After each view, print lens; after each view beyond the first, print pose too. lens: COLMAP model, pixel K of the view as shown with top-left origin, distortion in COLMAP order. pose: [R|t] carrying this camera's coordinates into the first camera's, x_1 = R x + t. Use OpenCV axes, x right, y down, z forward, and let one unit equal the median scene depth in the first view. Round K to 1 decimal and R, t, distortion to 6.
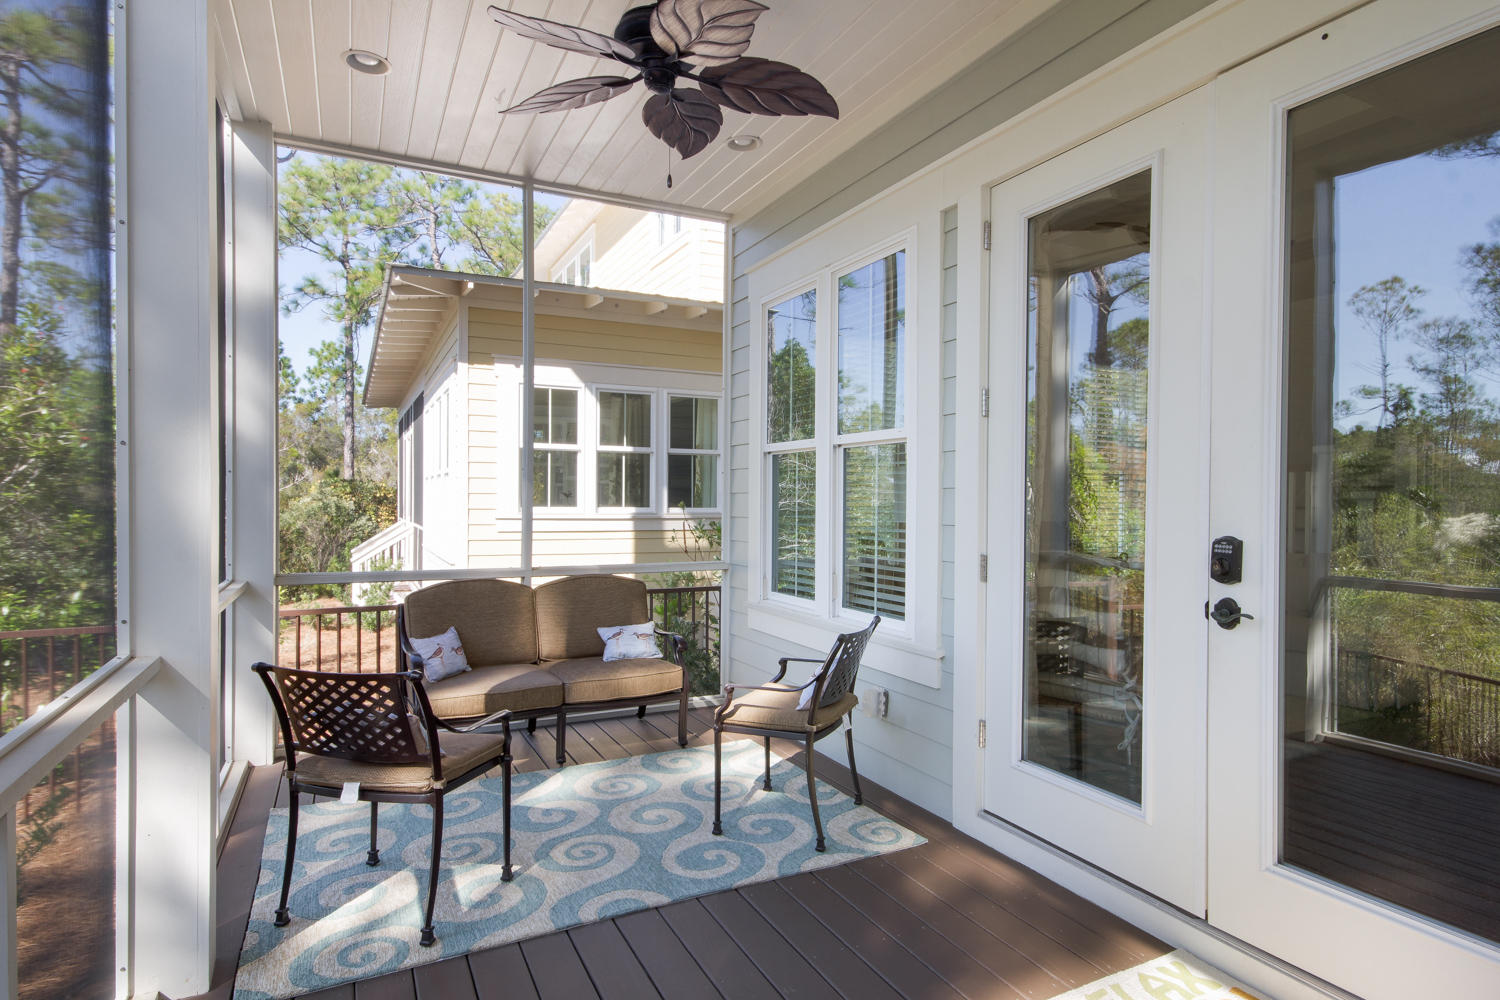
lens RADIAL K [[867.9, 0, 754.6], [0, 867.9, 501.6], [0, 0, 1]] dist [0.018060, -0.000343]
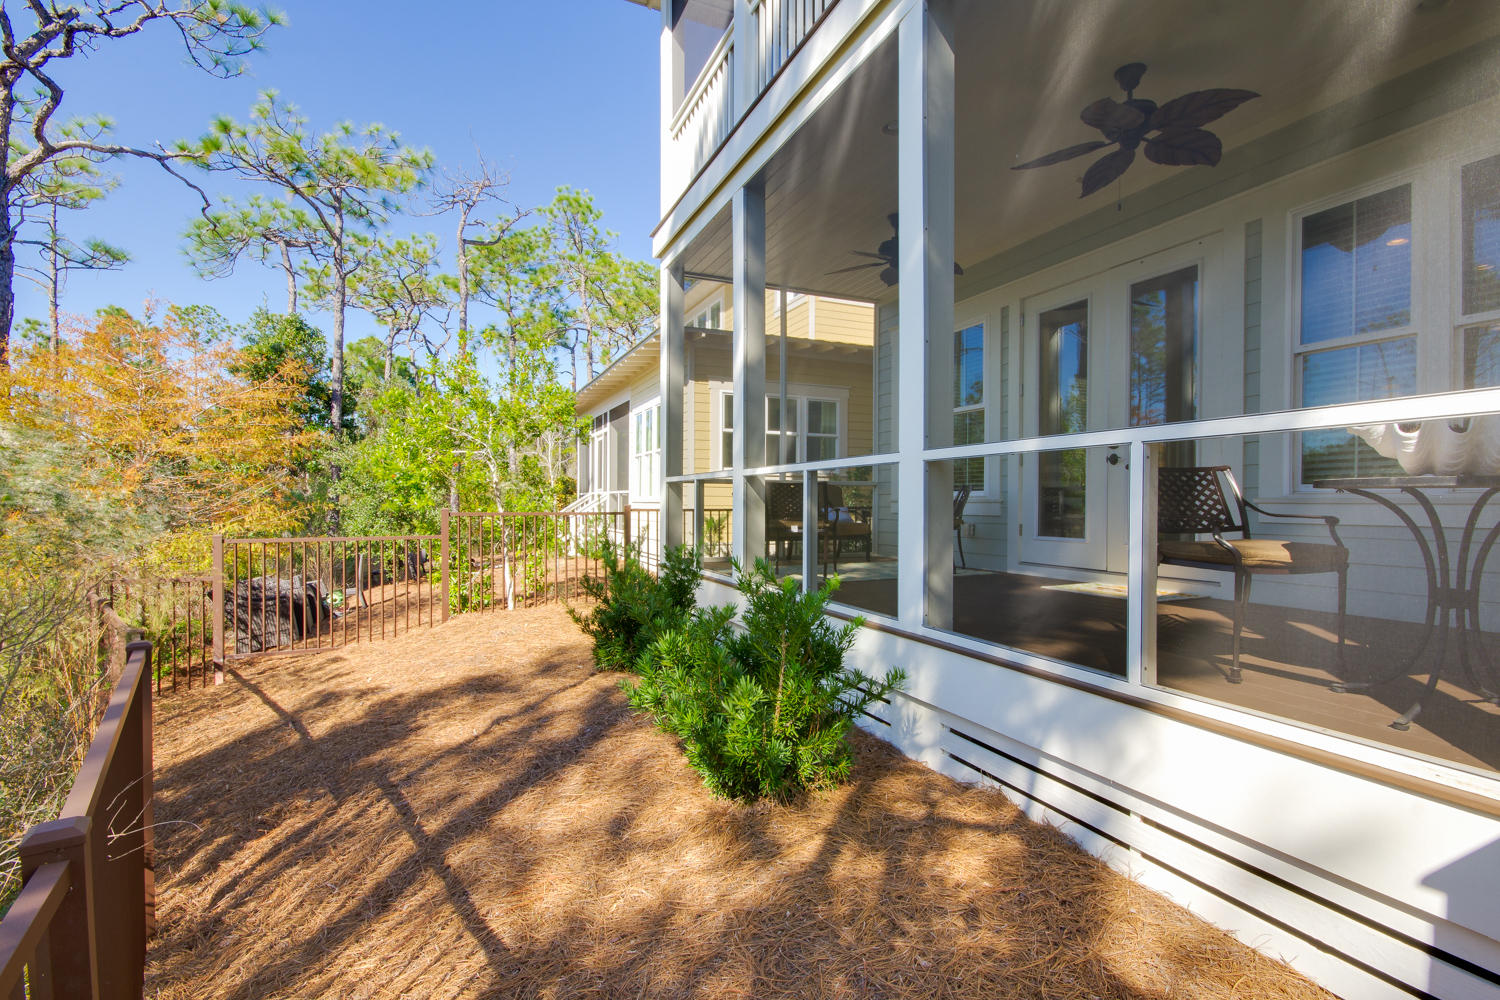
lens RADIAL K [[739.2, 0, 746.1], [0, 739.2, 502.2], [0, 0, 1]] dist [-0.005384, -0.000101]
pose [[0.998155, -0.002492, -0.060671, -0.219041], [0.002478, 0.999997, -0.000315, 0.115222], [0.060672, 0.000164, 0.998158, -0.636584]]
